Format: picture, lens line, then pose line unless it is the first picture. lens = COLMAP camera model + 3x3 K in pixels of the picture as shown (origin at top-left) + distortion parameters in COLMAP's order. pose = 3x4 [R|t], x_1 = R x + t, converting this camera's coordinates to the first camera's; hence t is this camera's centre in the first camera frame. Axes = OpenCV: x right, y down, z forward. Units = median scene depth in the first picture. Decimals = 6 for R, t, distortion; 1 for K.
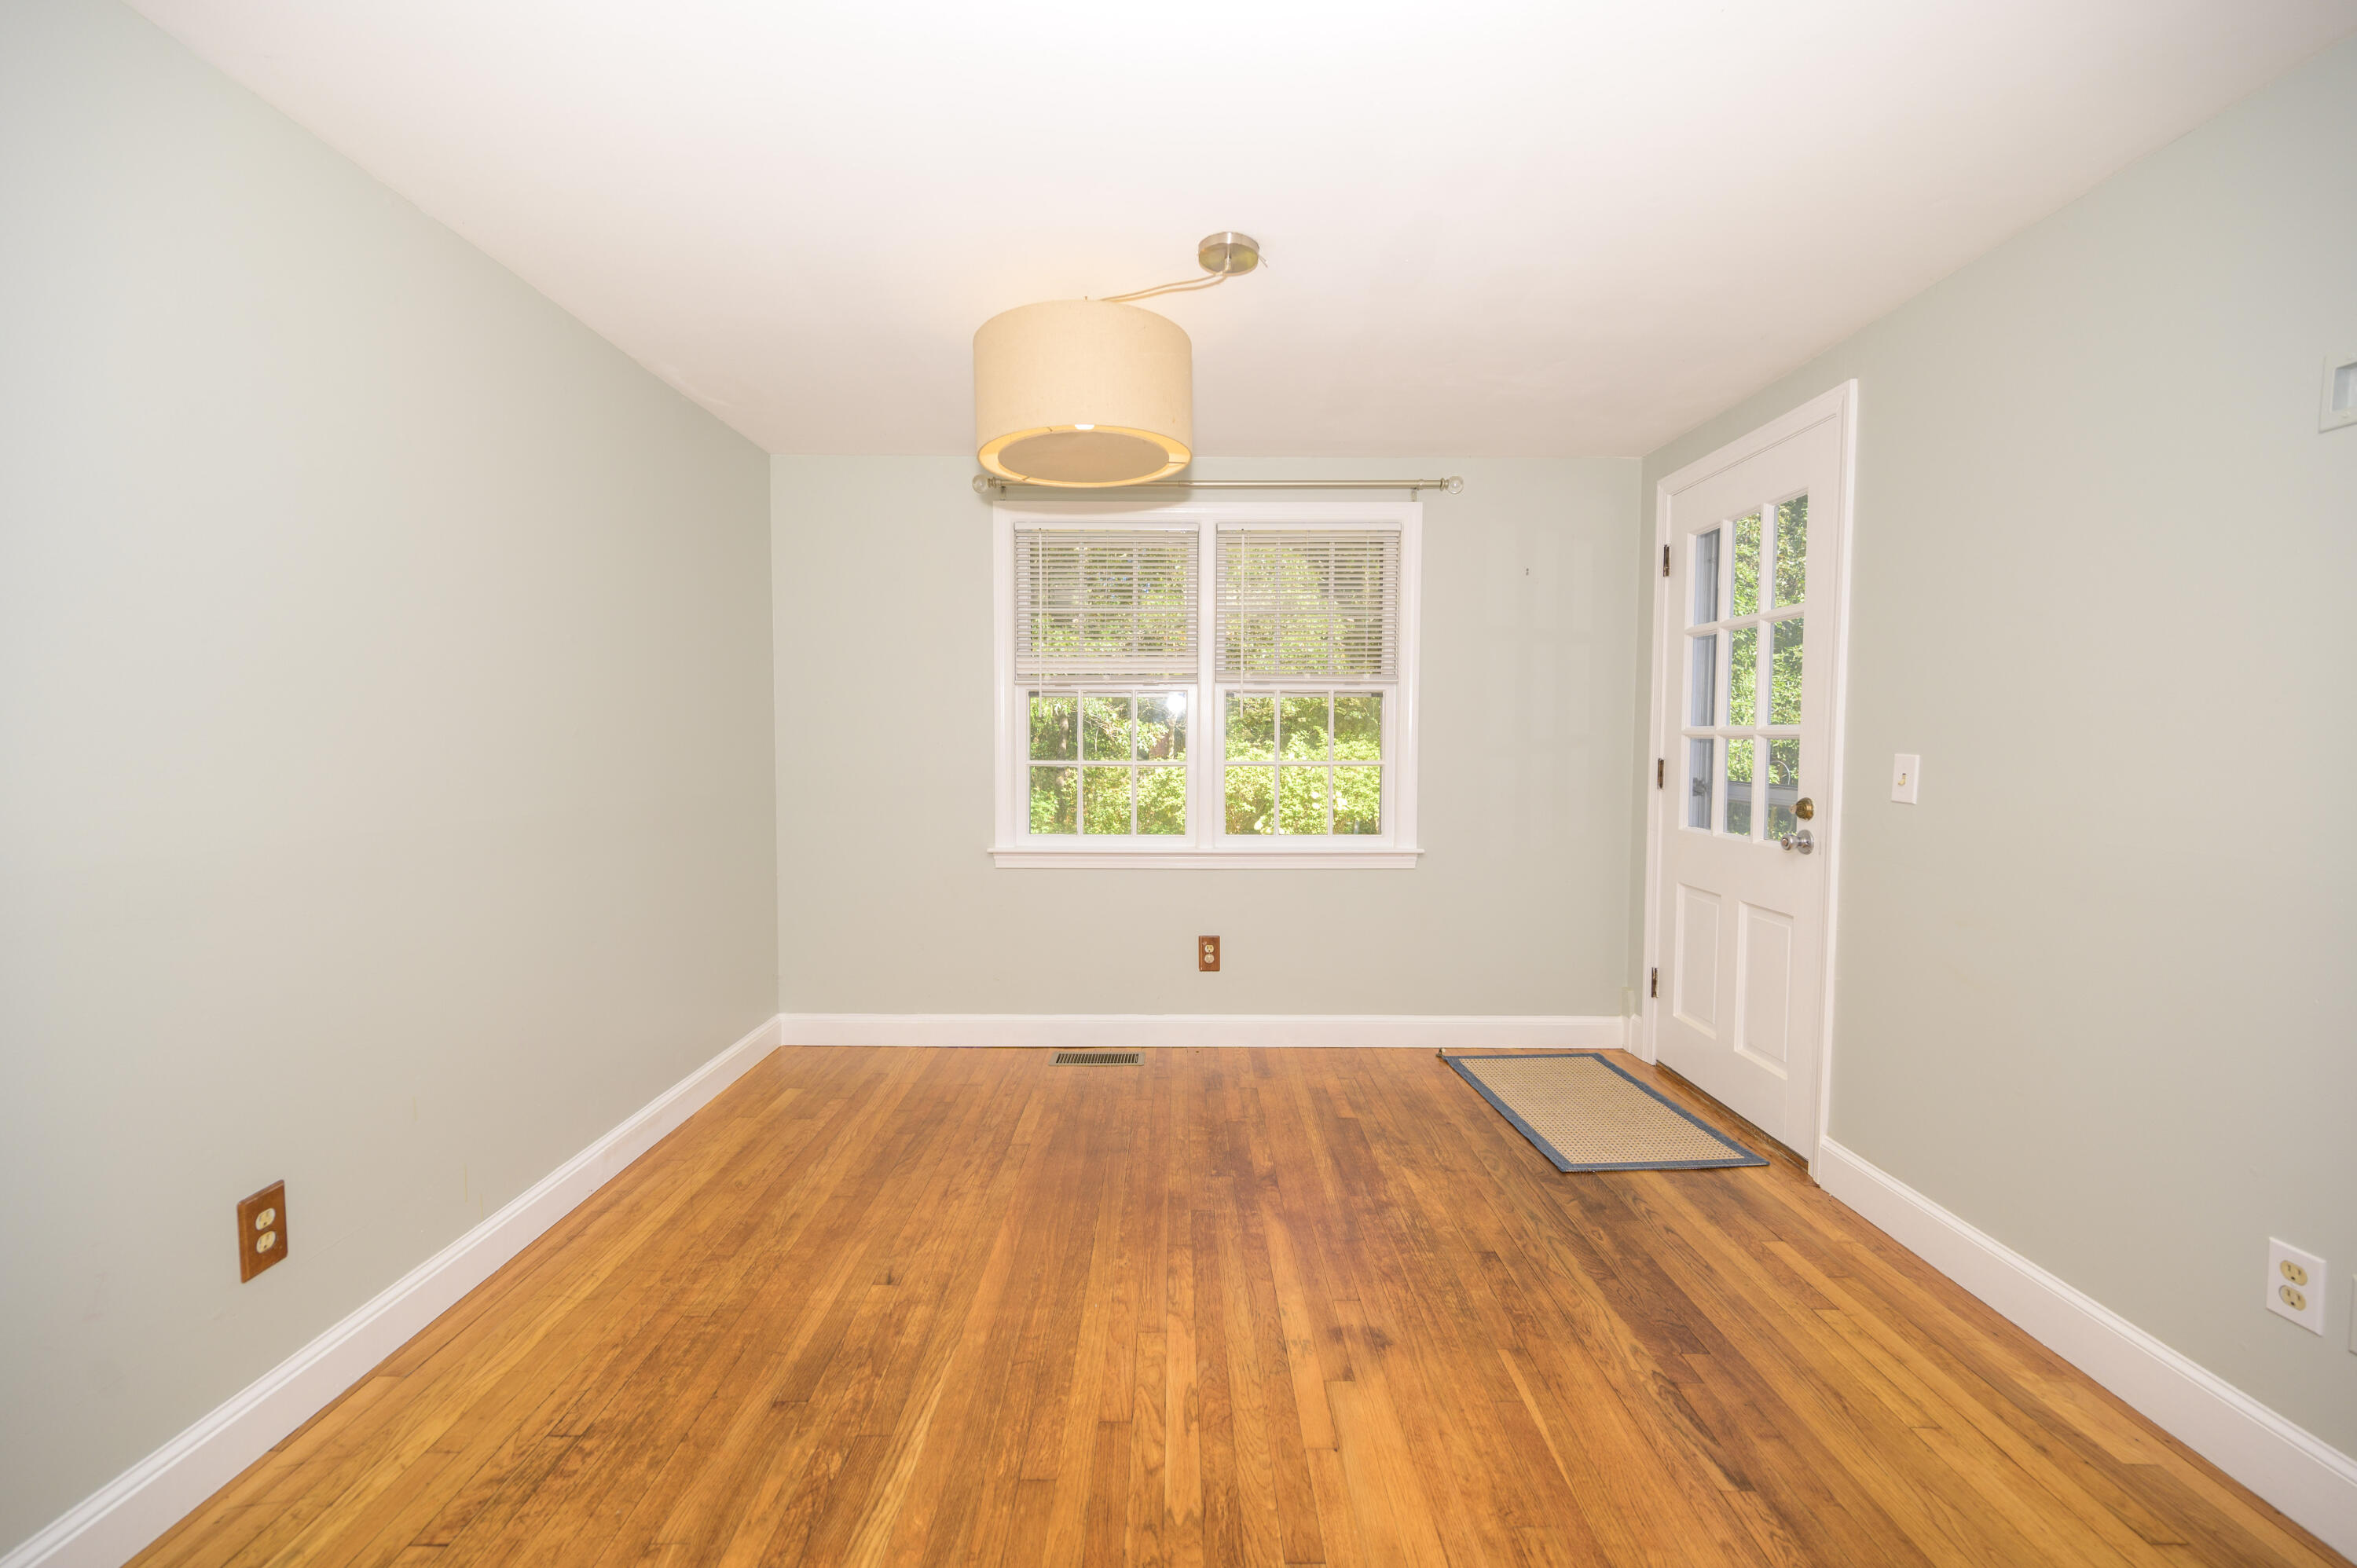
lens RADIAL K [[932.2, 0, 1173.5], [0, 932.2, 784.8], [0, 0, 1]] dist [-0.001957, 0.000343]
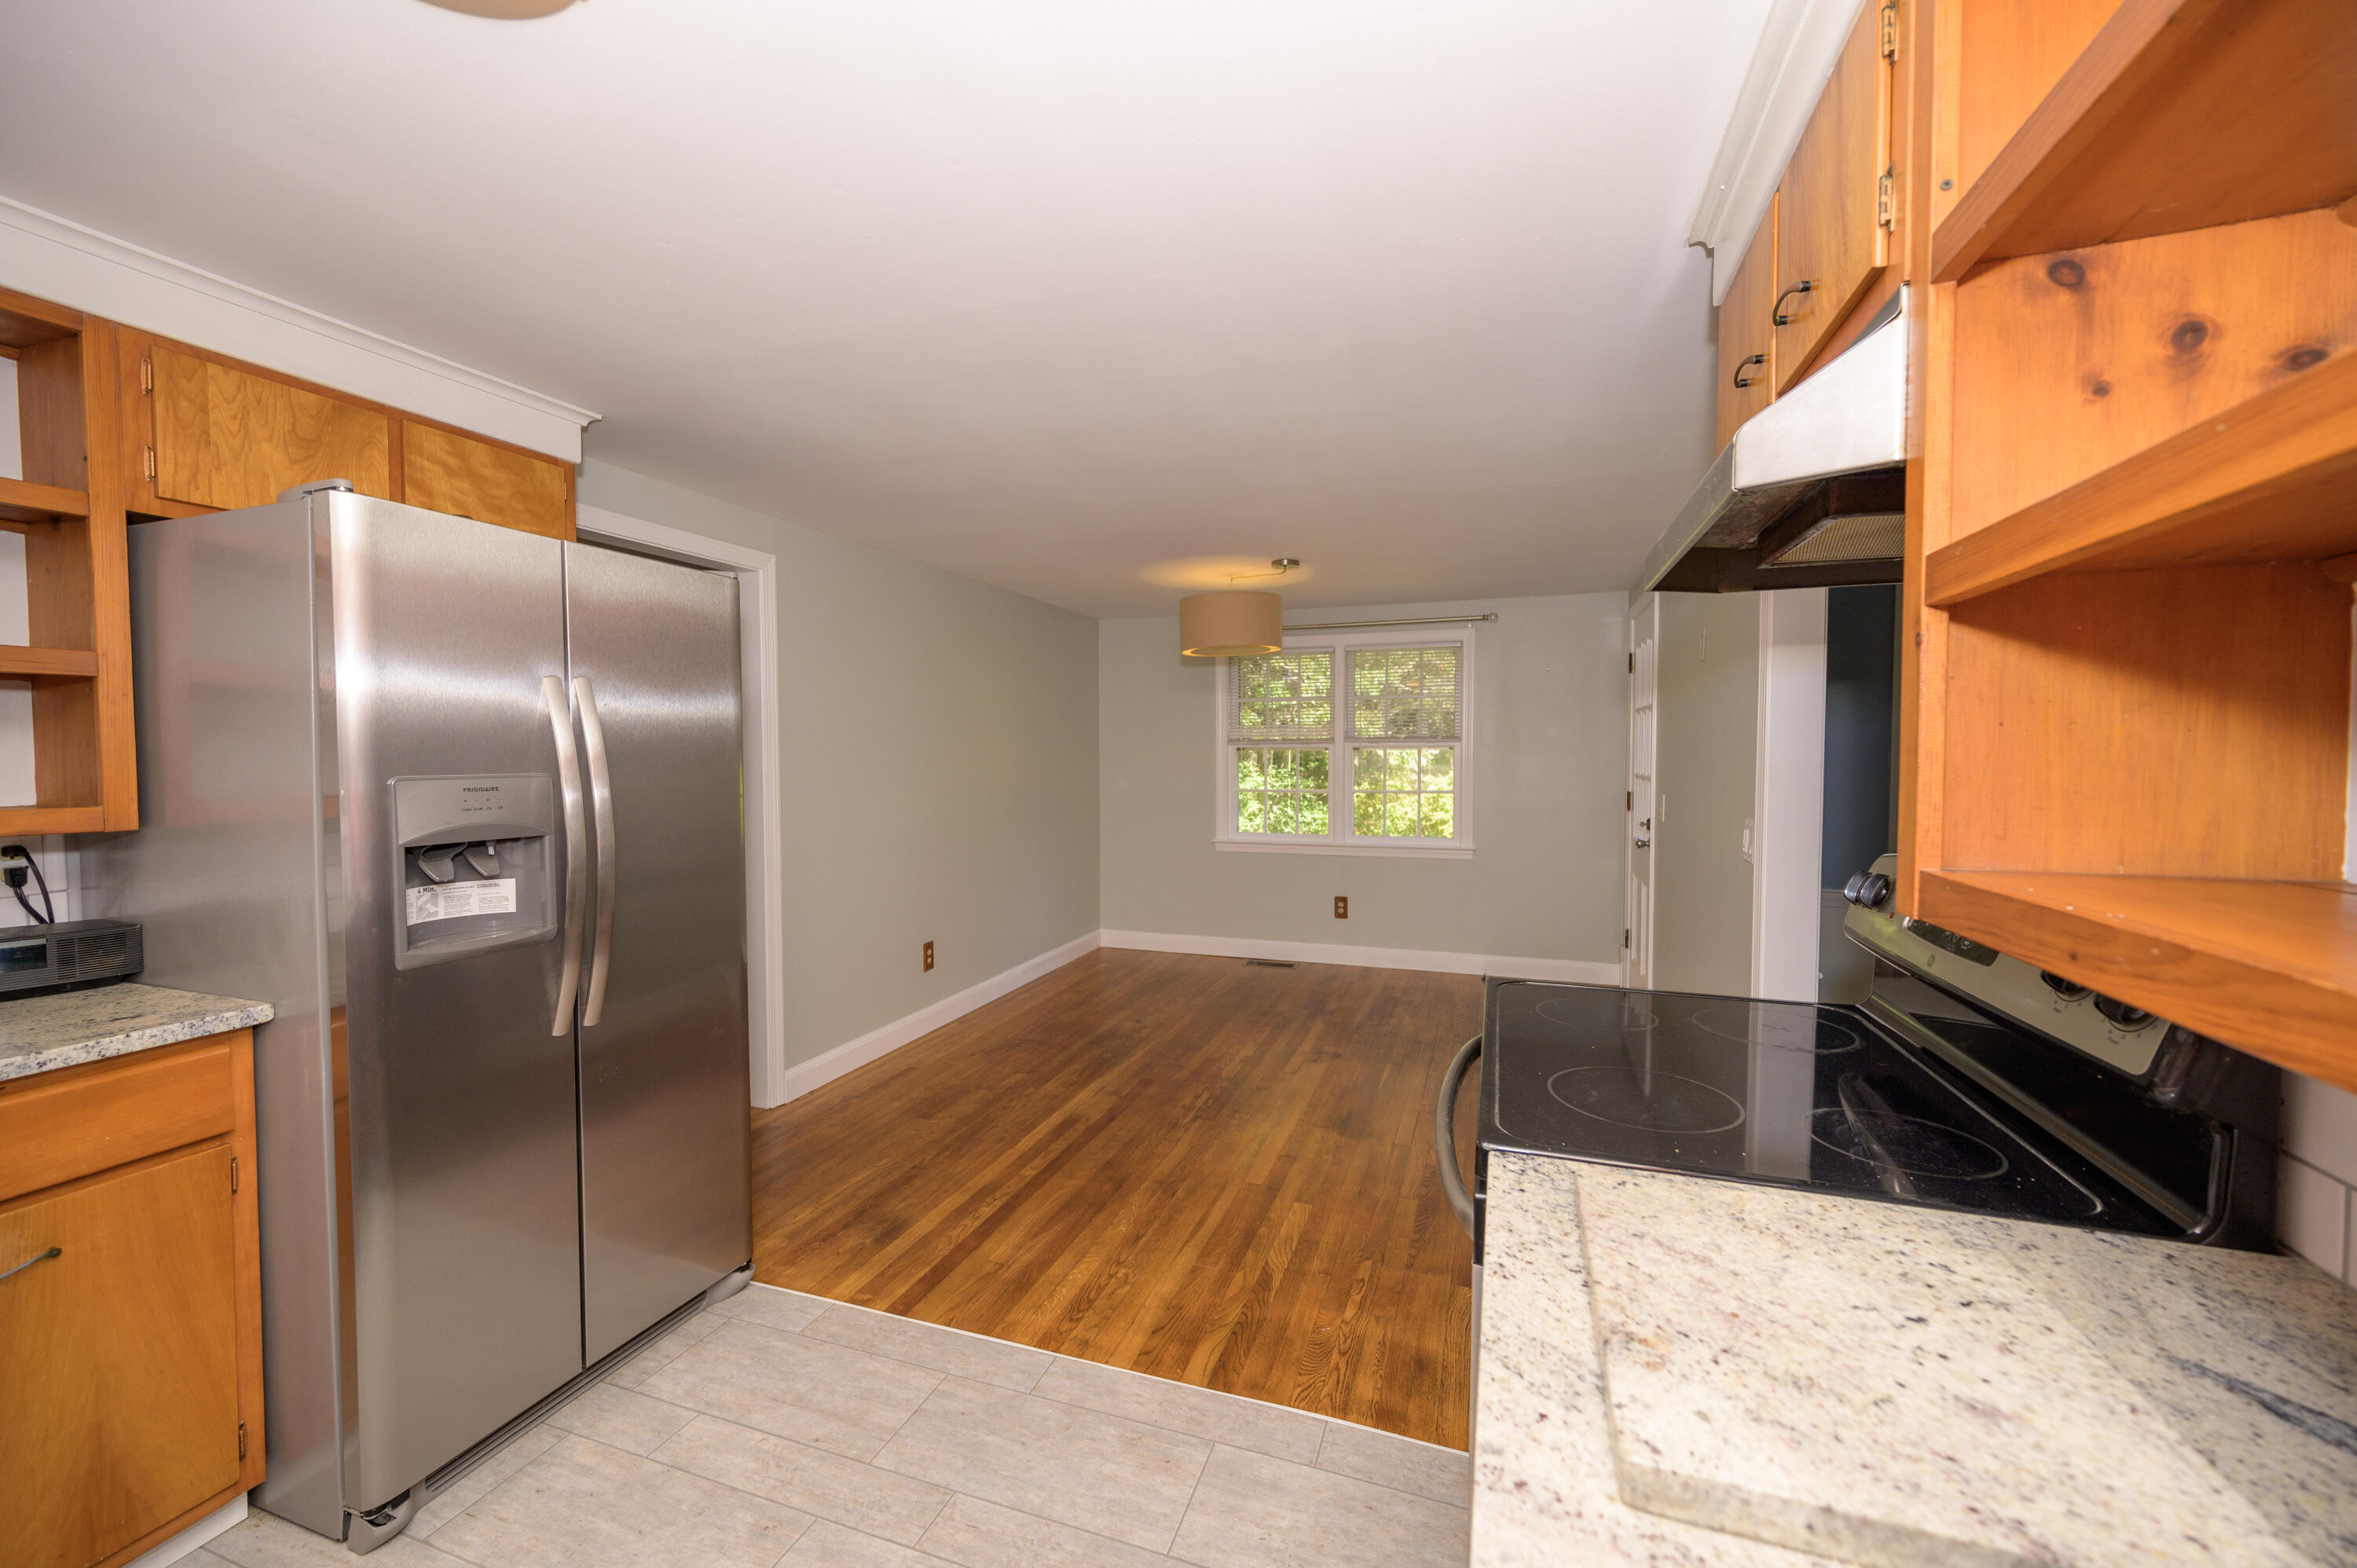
lens RADIAL K [[908.8, 0, 1178.5], [0, 908.8, 784.0], [0, 0, 1]] dist [-0.002245, -0.000212]
pose [[0.945552, 0.006582, -0.325404, 0.493155], [-0.011280, 0.999858, -0.012553, -0.022460], [0.325275, 0.015540, 0.945492, -1.045758]]
